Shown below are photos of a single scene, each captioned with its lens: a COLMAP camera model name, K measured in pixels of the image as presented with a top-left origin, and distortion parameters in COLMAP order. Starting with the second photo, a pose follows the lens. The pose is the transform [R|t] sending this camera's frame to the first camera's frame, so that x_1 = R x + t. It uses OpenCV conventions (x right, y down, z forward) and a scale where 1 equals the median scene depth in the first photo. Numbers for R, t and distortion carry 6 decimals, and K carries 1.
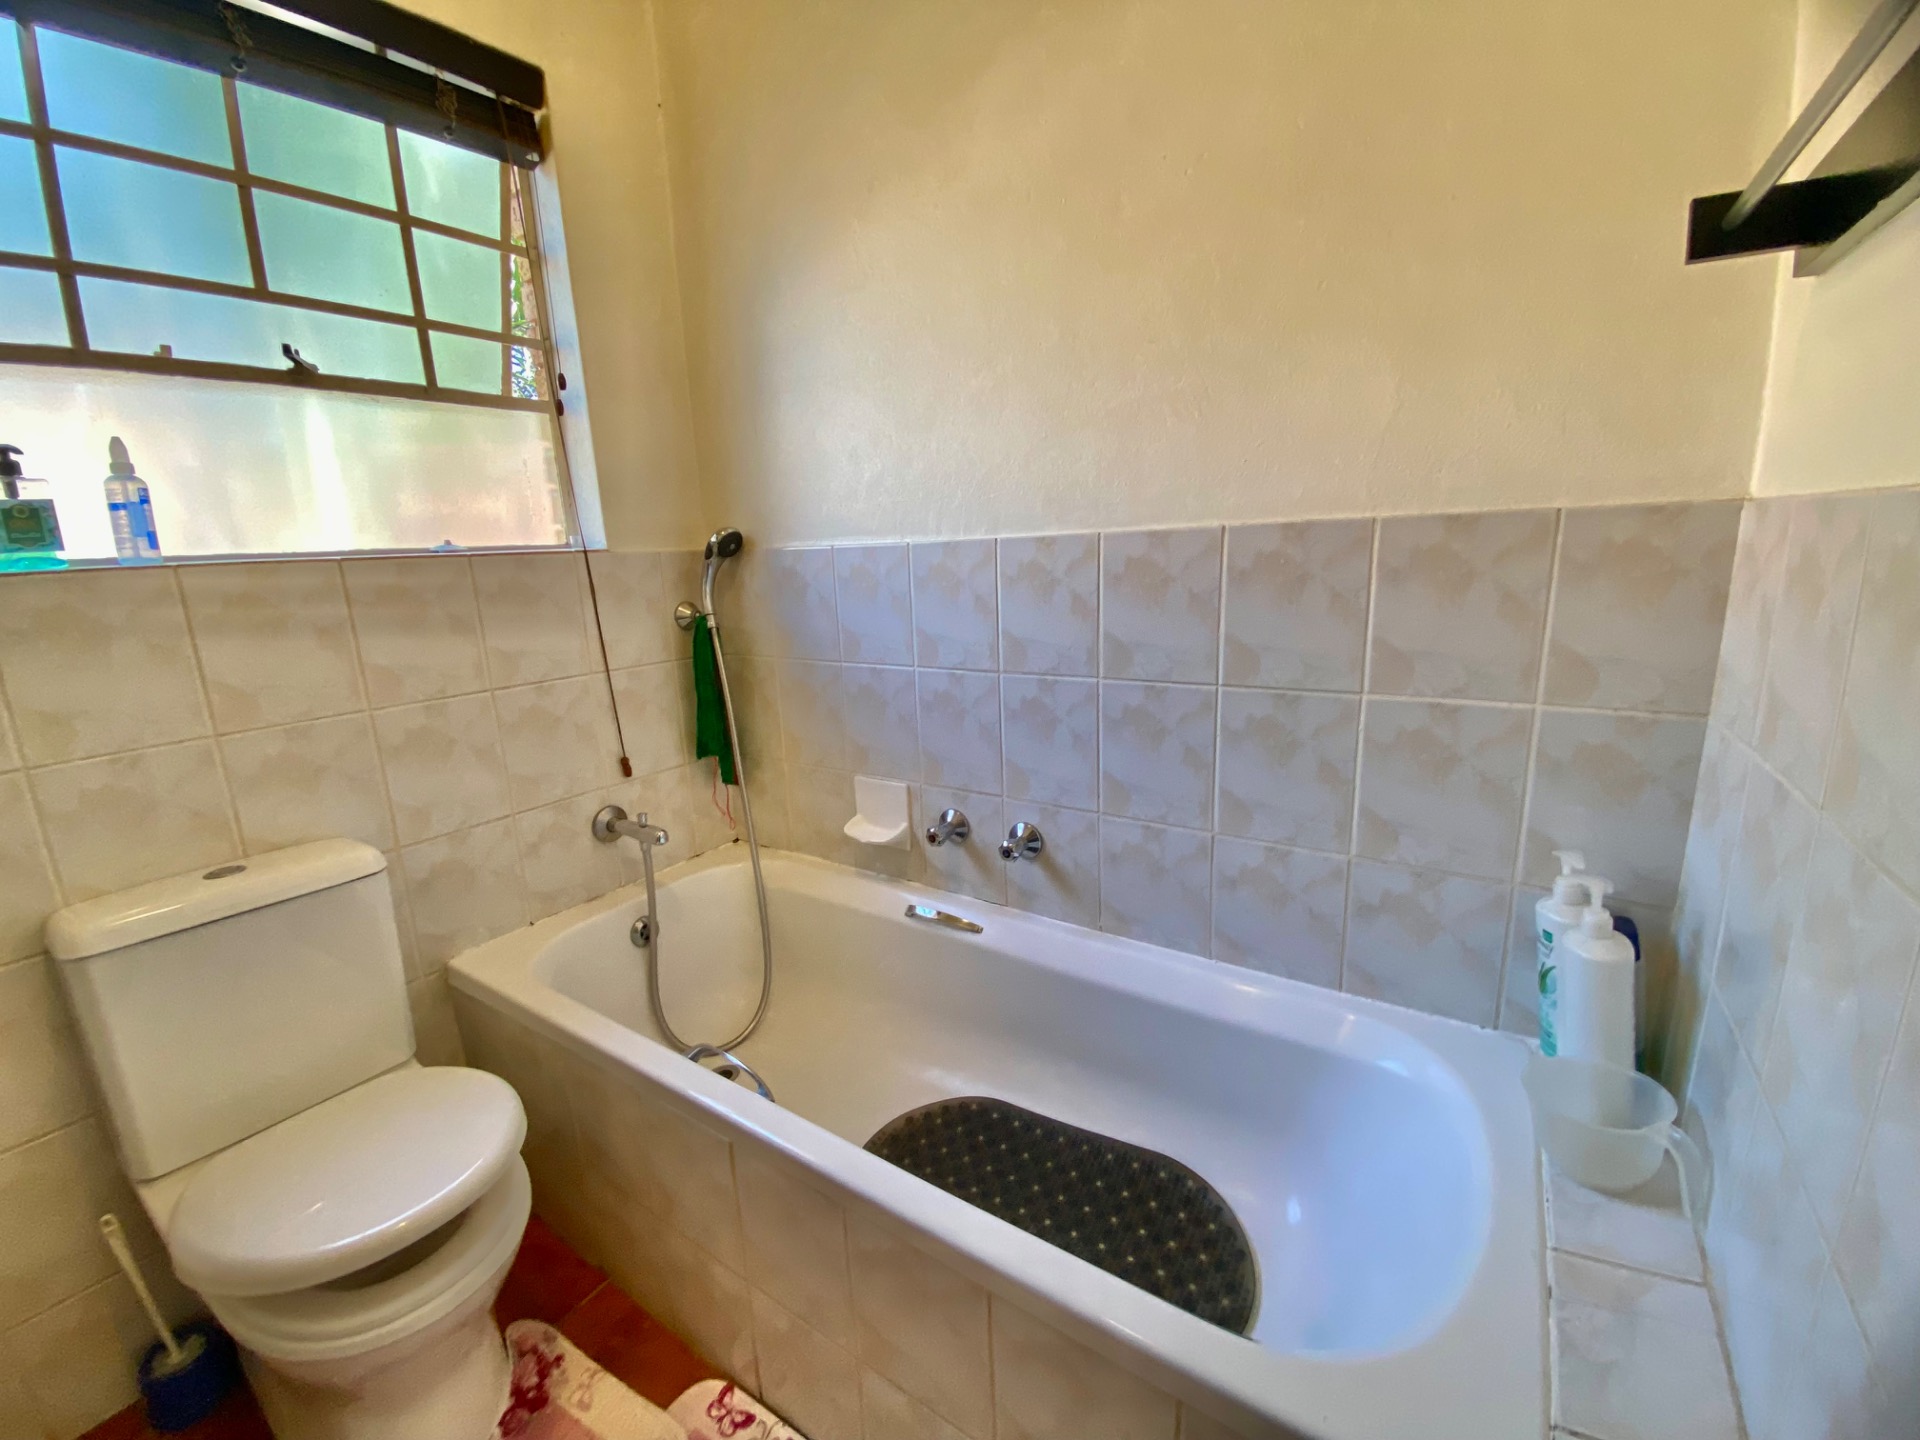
lens RADIAL K [[774.2, 0, 945.4], [0, 774.2, 719.2], [0, 0, 1]] dist [0.021960, -0.022203]
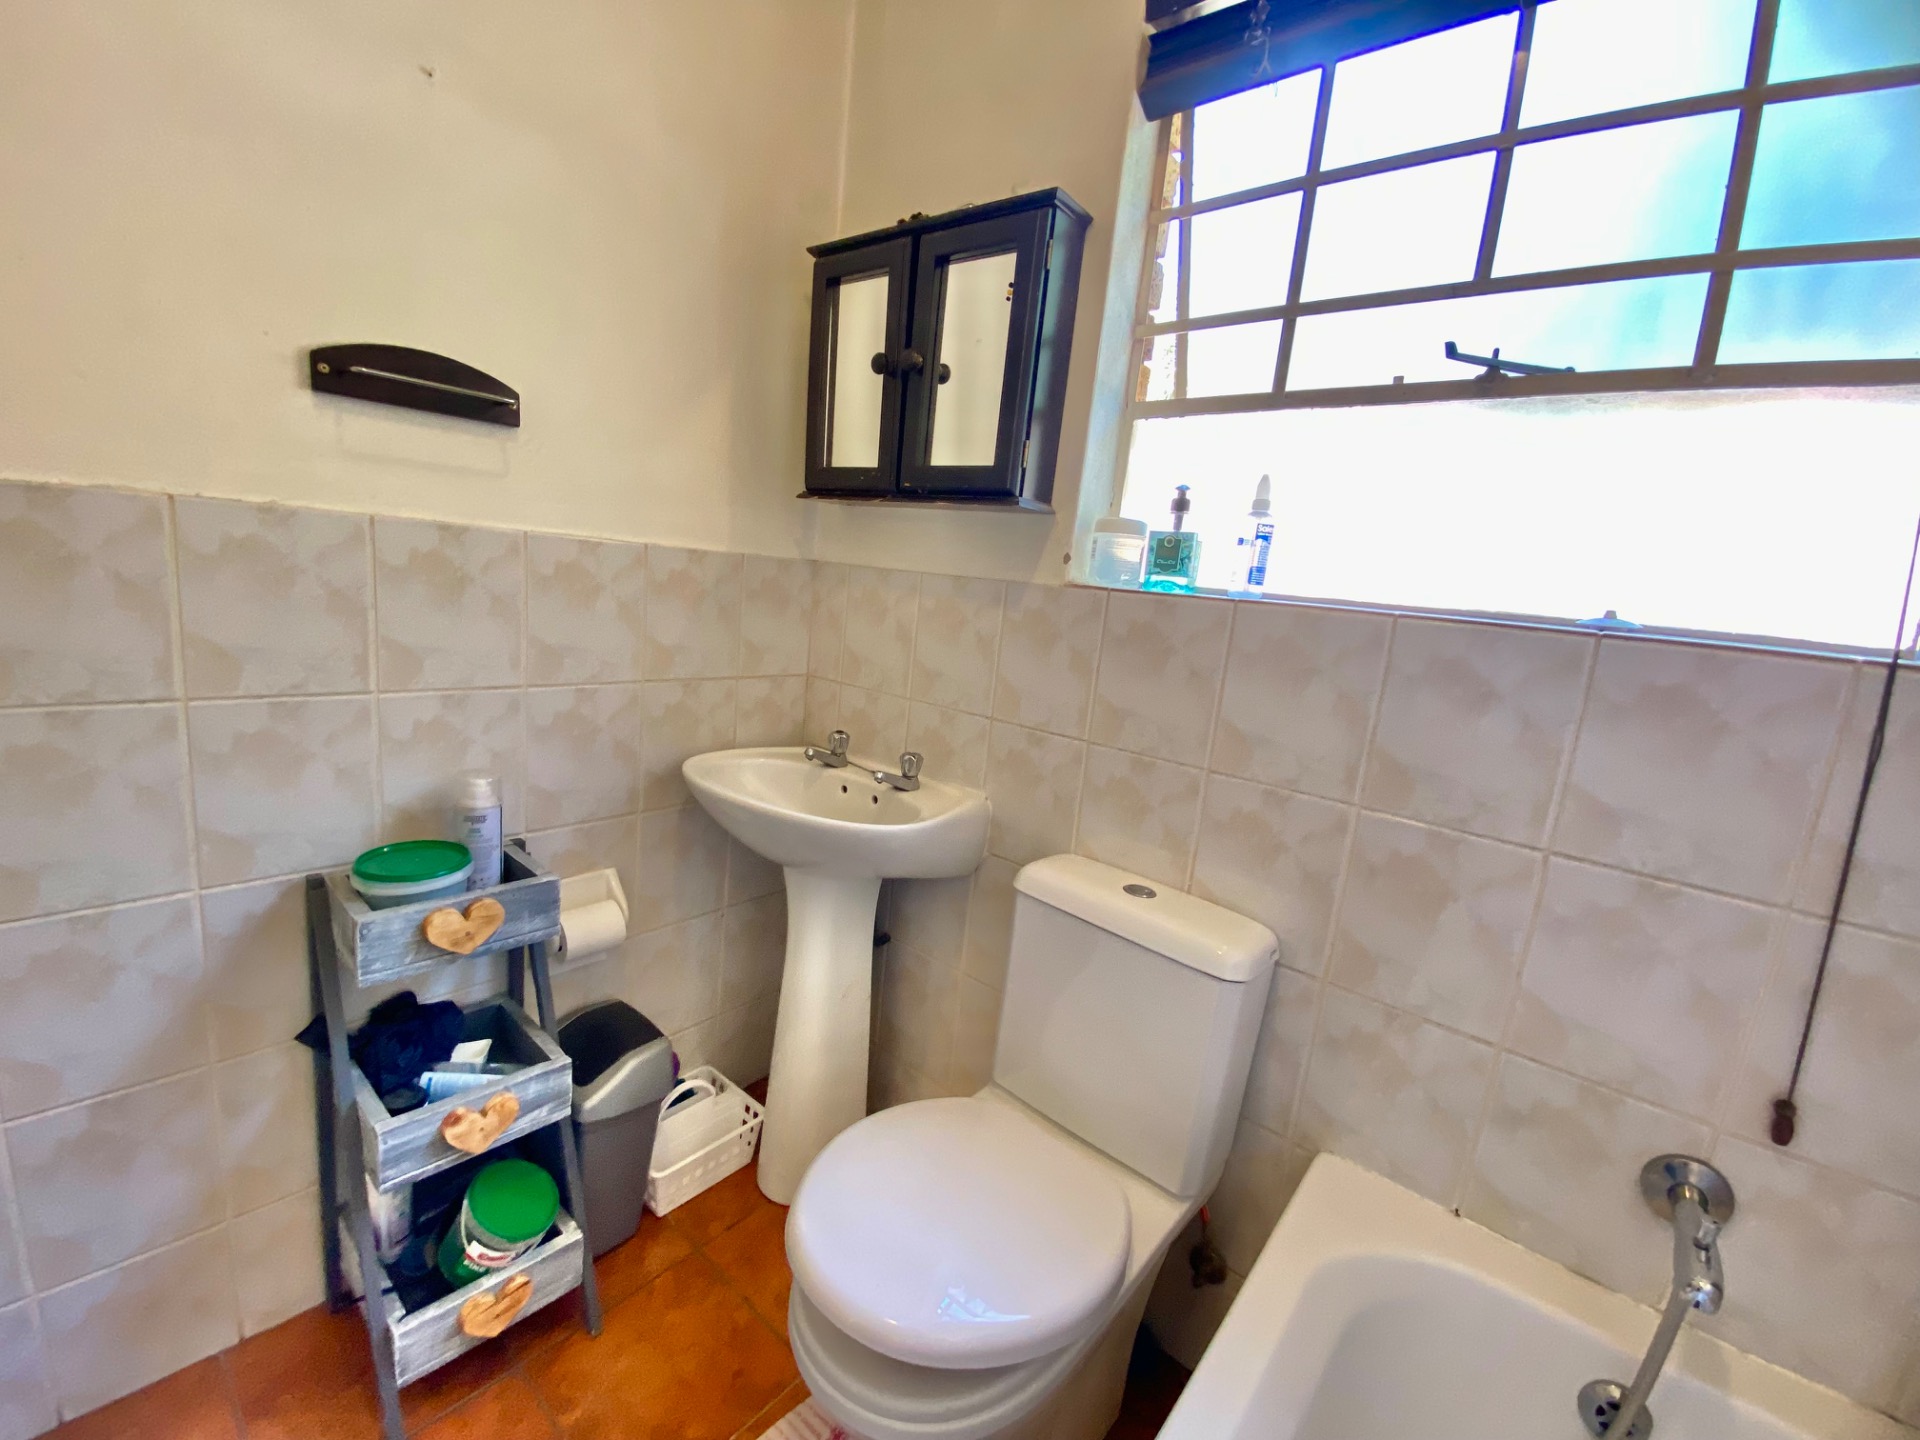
lens RADIAL K [[774.2, 0, 945.4], [0, 774.2, 719.2], [0, 0, 1]] dist [0.021960, -0.022203]
pose [[-0.092953, 0.207720, -0.973762, 0.034809], [-0.310575, 0.923152, 0.226570, -0.142234], [0.945993, 0.323487, -0.021298, 0.610737]]
